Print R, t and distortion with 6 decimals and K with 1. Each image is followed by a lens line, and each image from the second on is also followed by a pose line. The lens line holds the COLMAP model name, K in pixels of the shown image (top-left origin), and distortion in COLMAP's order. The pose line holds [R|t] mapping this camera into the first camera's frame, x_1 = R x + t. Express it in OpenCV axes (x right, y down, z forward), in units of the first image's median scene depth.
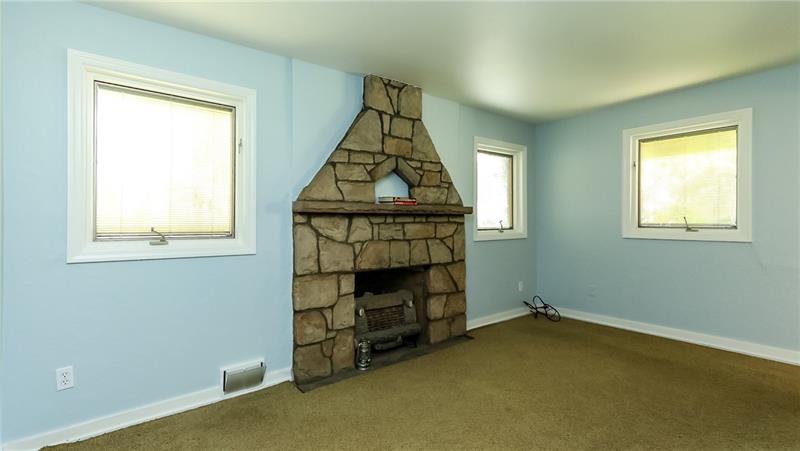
lens RADIAL K [[370.7, 0, 409.6], [0, 370.7, 224.7], [0, 0, 1]] dist [0.001527, -0.000045]
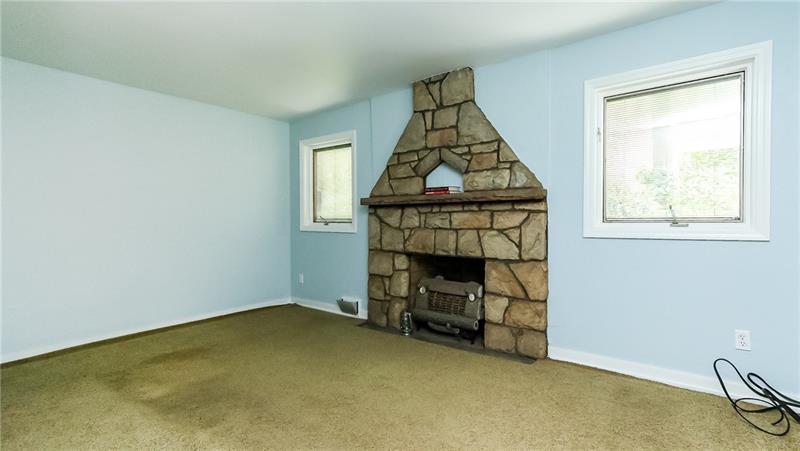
lens RADIAL K [[370.7, 0, 409.6], [0, 370.7, 224.7], [0, 0, 1]] dist [0.001527, -0.000045]
pose [[0.256918, 0.017795, -0.966269, 0.942989], [-0.000046, 0.999831, 0.018400, 0.011703], [0.966433, -0.004683, 0.256876, 0.649155]]
